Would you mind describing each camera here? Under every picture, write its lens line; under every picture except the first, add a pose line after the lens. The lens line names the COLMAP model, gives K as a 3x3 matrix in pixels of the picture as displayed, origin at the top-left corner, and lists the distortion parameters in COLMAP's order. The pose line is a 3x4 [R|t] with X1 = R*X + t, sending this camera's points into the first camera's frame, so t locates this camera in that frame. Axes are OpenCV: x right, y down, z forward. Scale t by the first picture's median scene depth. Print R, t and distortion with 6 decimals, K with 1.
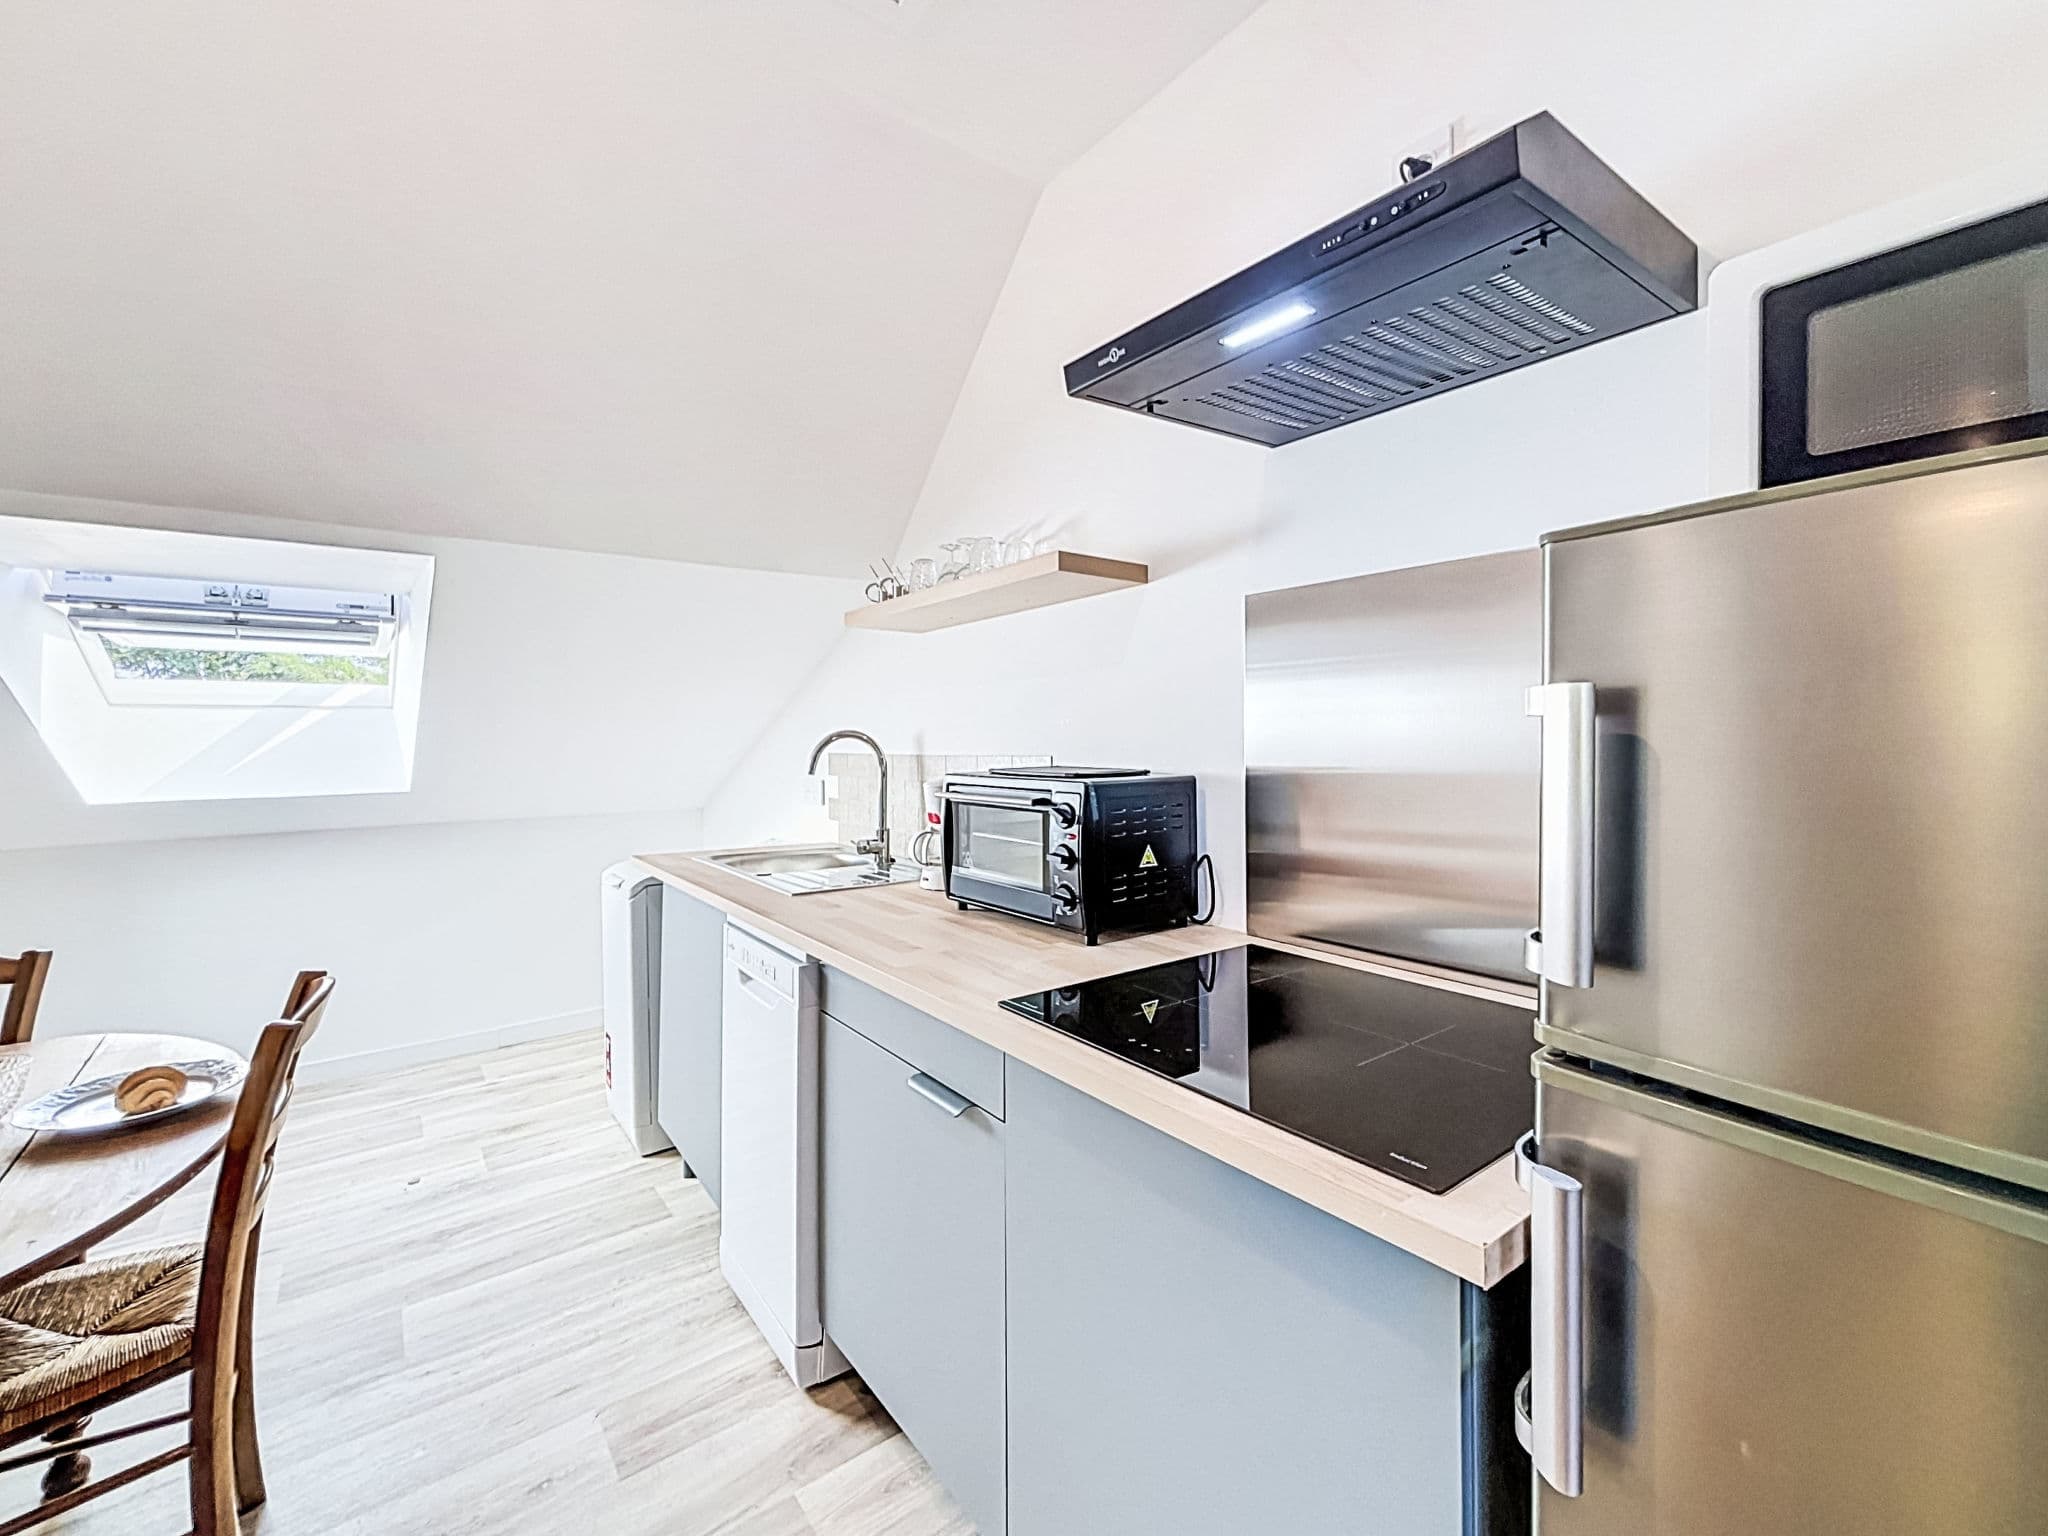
lens RADIAL K [[879.4, 0, 1026.5], [0, 879.4, 743.4], [0, 0, 1]] dist [0.015226, -0.000567]
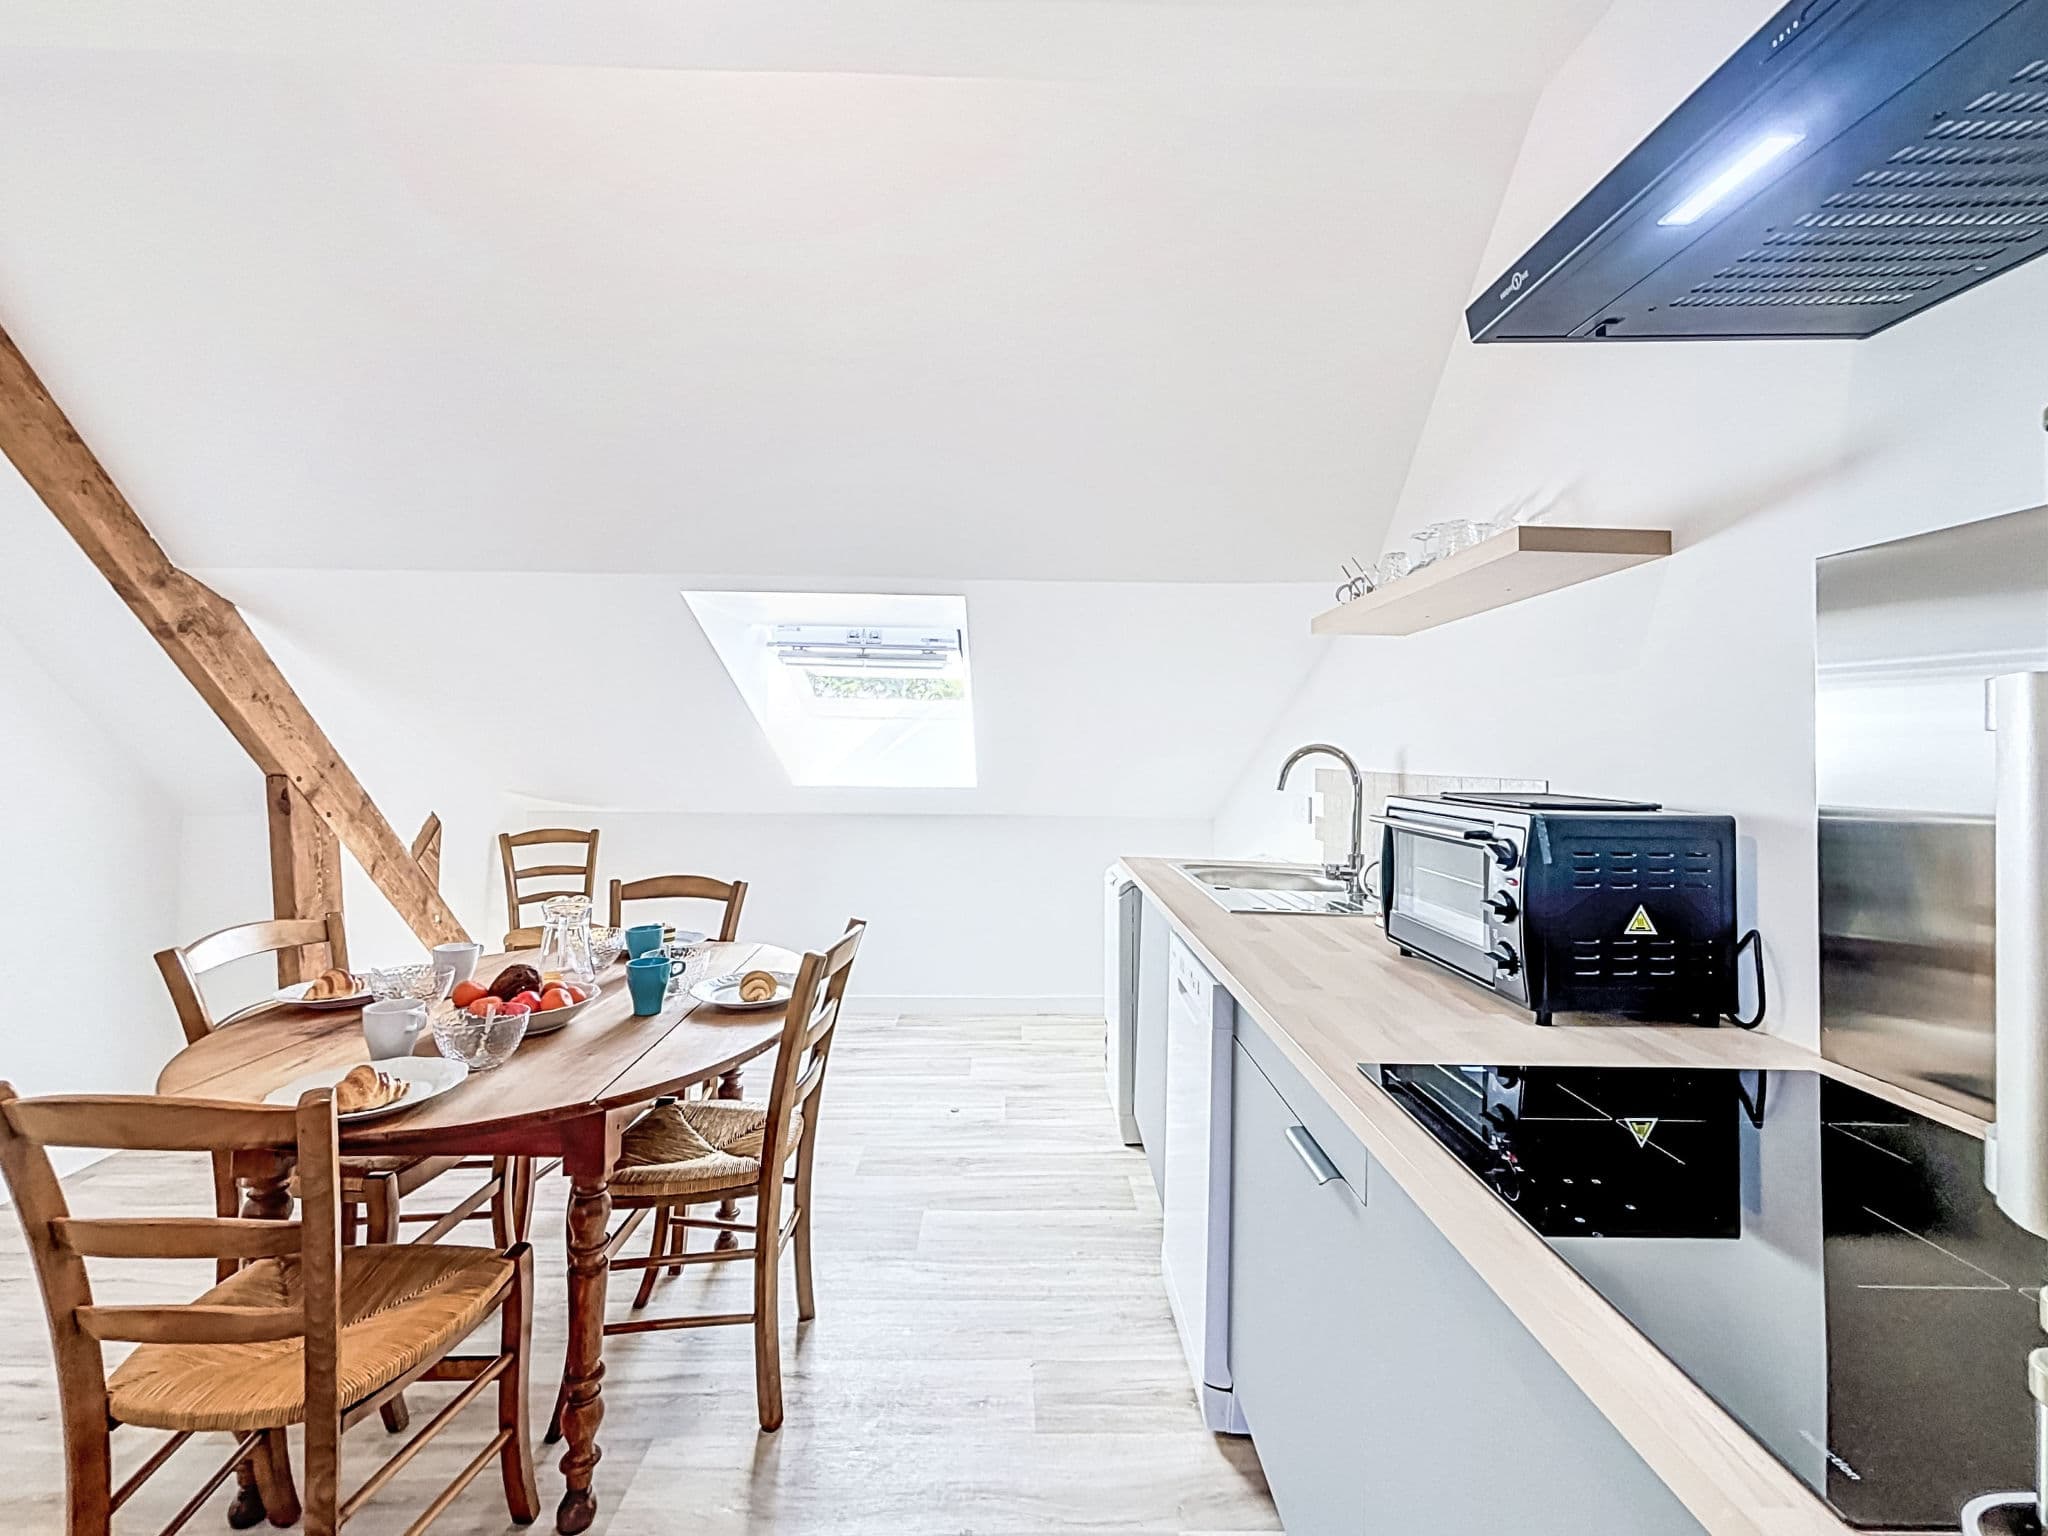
lens RADIAL K [[901.7, 0, 1019.3], [0, 901.7, 721.1], [0, 0, 1]] dist [0.003214, 0.002958]
pose [[0.805306, 0.003823, -0.592848, 0.158831], [-0.027404, 0.999150, -0.030782, -0.001947], [0.592226, 0.041035, 0.804726, 0.061376]]
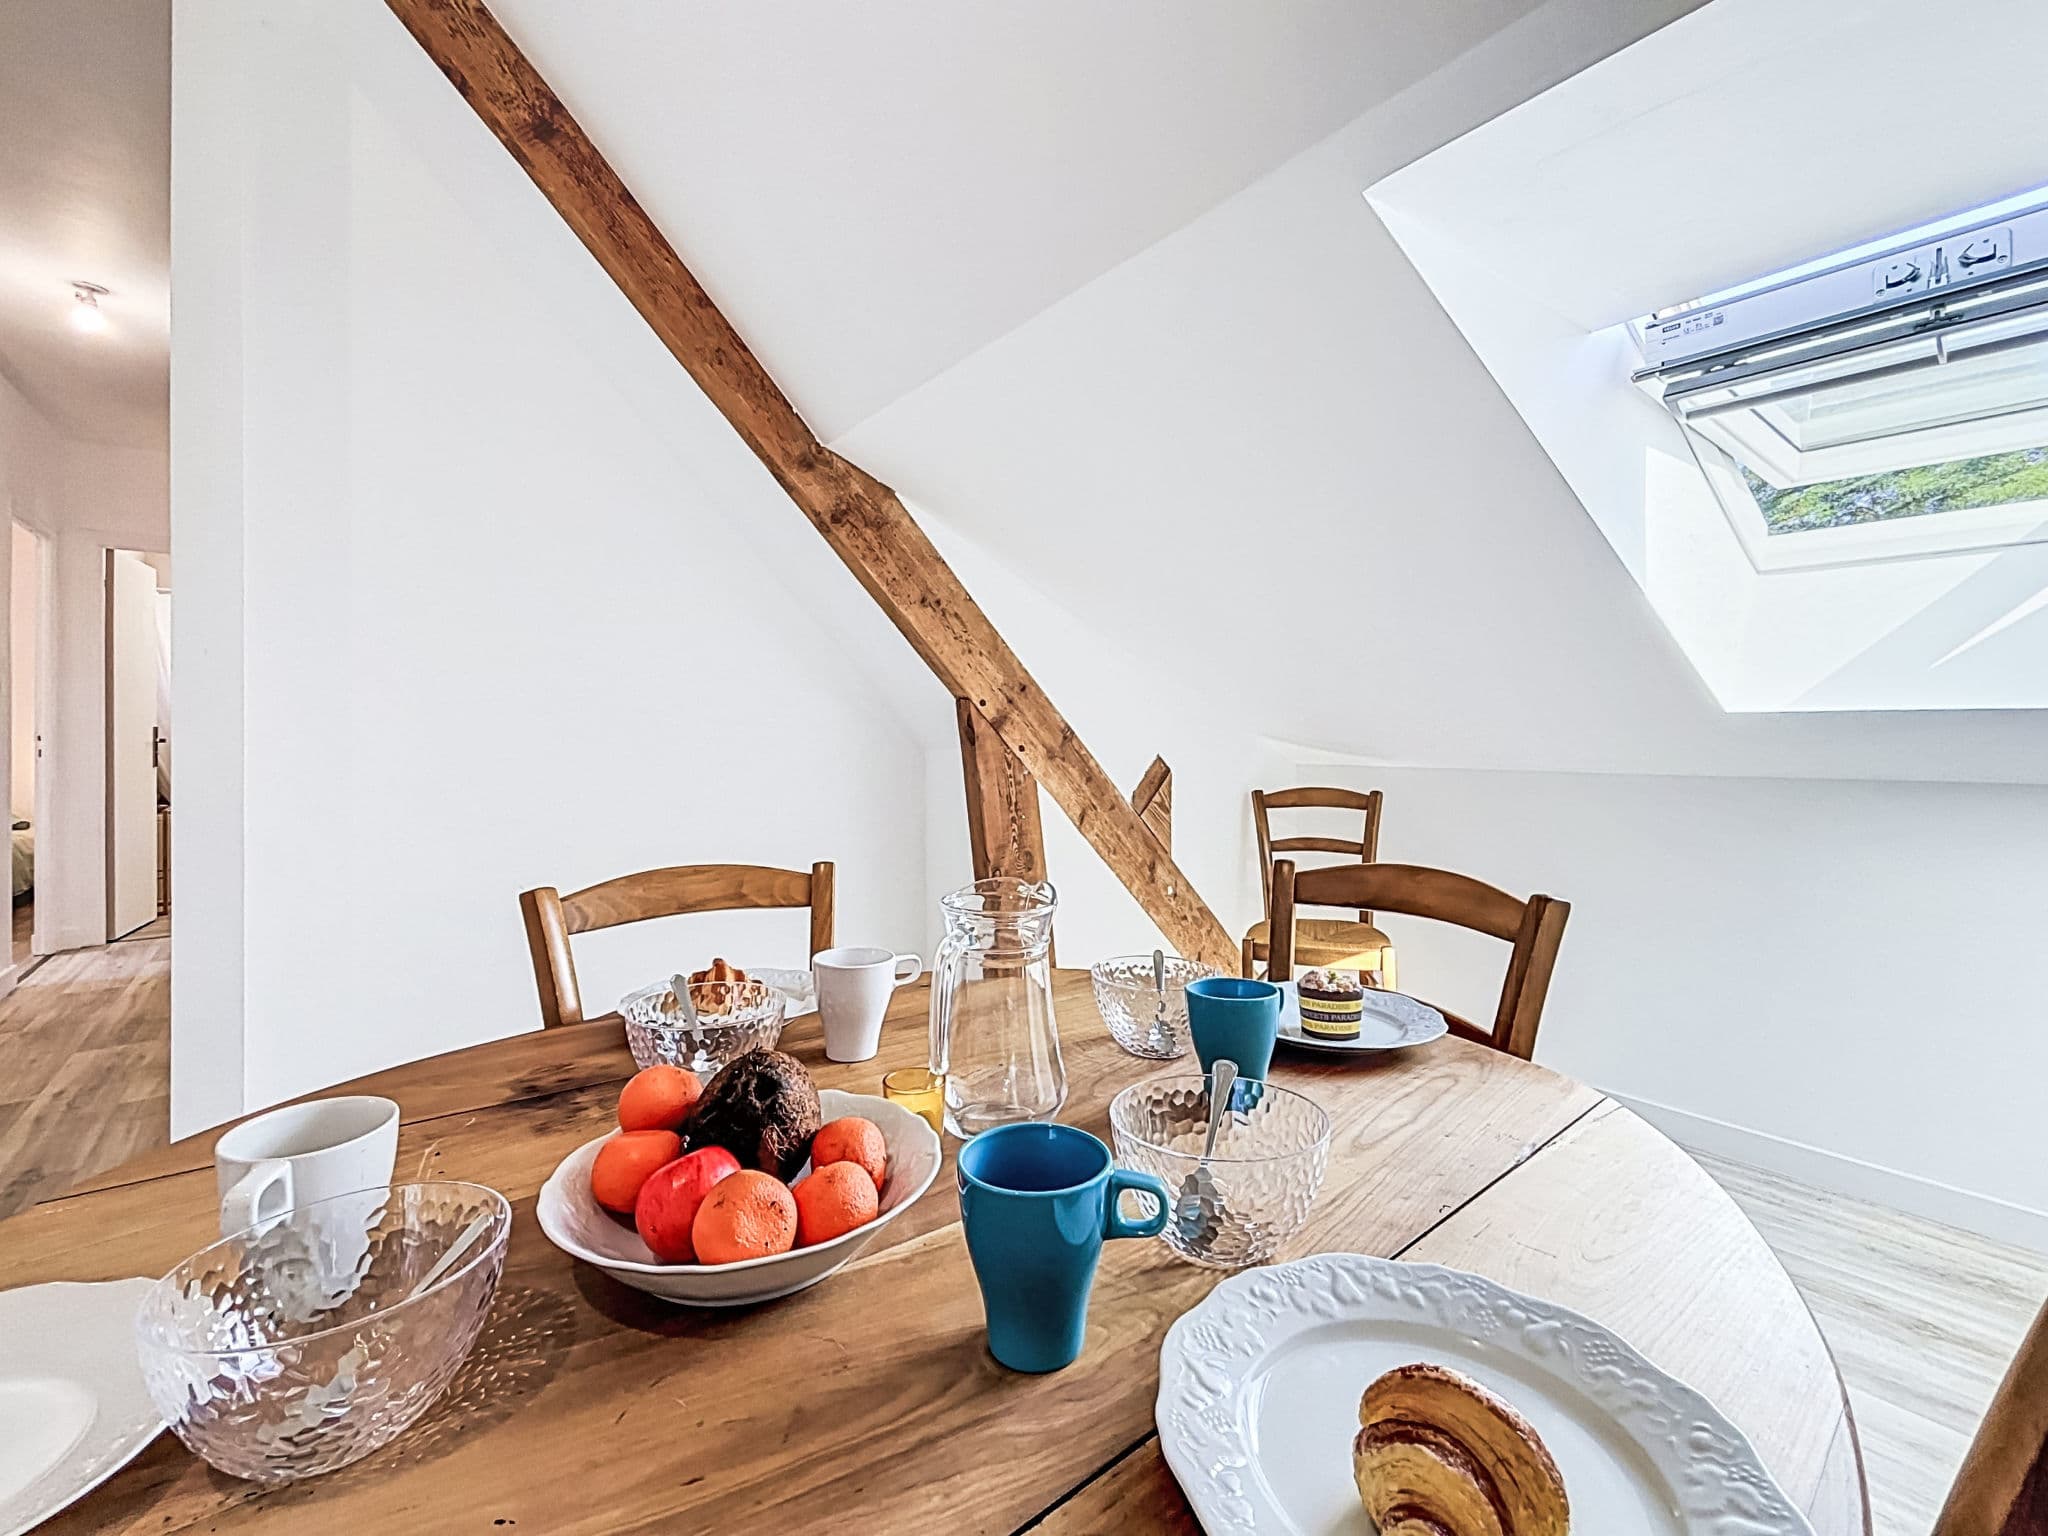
lens RADIAL K [[900.1, 0, 1022.8], [0, 900.1, 733.3], [0, 0, 1]] dist [0.020741, -0.007754]
pose [[0.017309, 0.011280, -0.999787, -0.542789], [-0.003686, 0.999930, 0.011217, 0.124666], [0.999843, 0.003491, 0.017350, 0.678436]]
